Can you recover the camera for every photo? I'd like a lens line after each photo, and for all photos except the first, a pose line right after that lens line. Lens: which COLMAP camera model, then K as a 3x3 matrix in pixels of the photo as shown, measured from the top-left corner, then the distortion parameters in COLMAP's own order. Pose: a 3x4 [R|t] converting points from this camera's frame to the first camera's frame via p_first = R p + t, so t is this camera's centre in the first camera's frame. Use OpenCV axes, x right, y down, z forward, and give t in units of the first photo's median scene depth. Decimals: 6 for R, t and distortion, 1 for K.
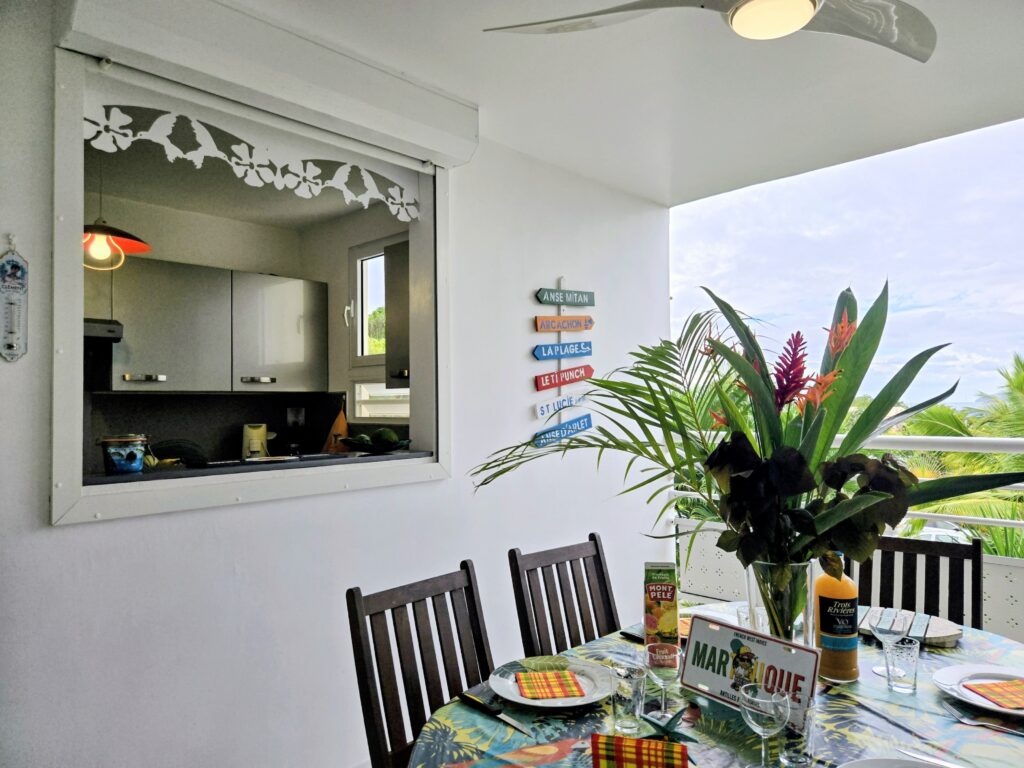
lens RADIAL K [[681.1, 0, 523.4], [0, 681.1, 380.0], [0, 0, 1]] dist [0.069831, -0.056688]
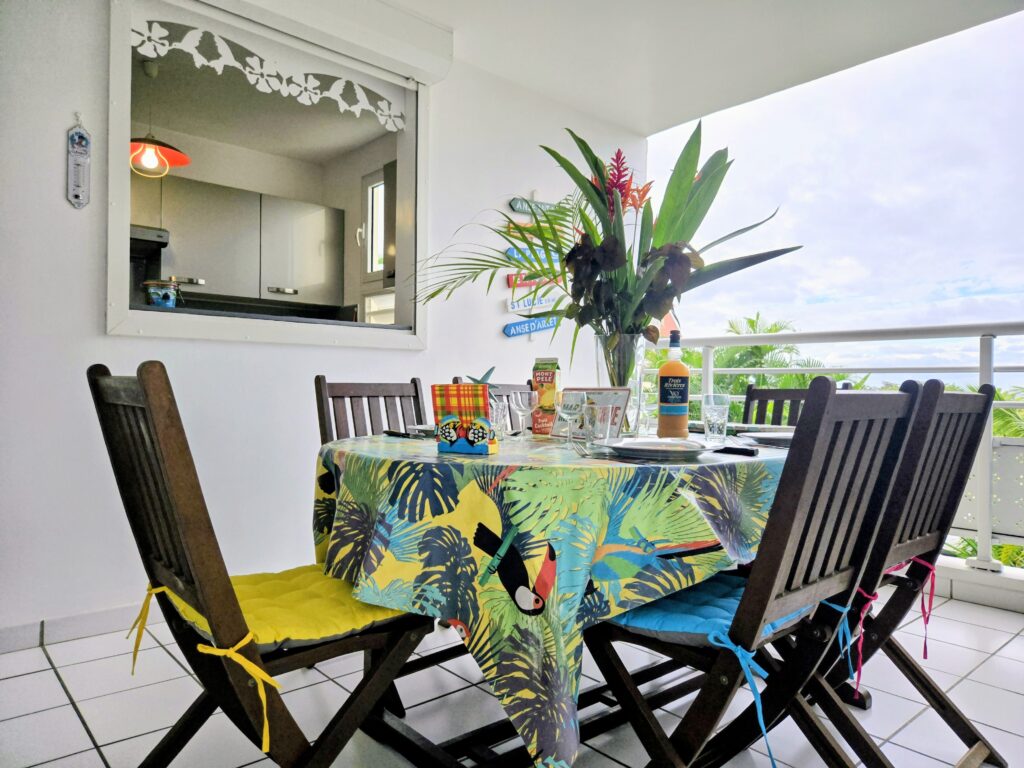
lens RADIAL K [[685.9, 0, 512.0], [0, 685.9, 384.0], [0, 0, 1]] dist [0.065879, -0.055145]
pose [[0.996049, 0.025769, -0.084982, 0.176706], [-0.023607, 0.999374, 0.026345, 0.203843], [0.085608, -0.024235, 0.996034, -0.223488]]
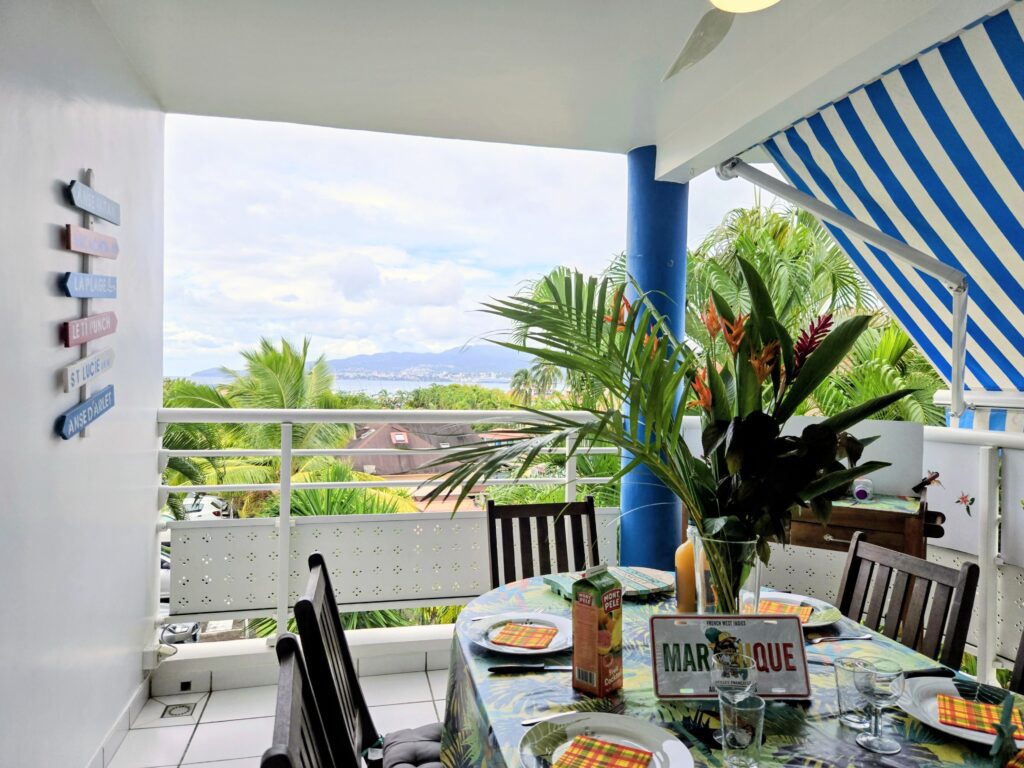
lens RADIAL K [[706.1, 0, 512.0], [0, 706.1, 384.0], [0, 0, 1]] dist [0.077070, -0.074921]
pose [[0.553644, 0.015906, 0.832602, -0.424649], [-0.052907, 0.998470, 0.016105, 0.025488], [-0.831071, -0.052967, 0.553638, 0.448343]]
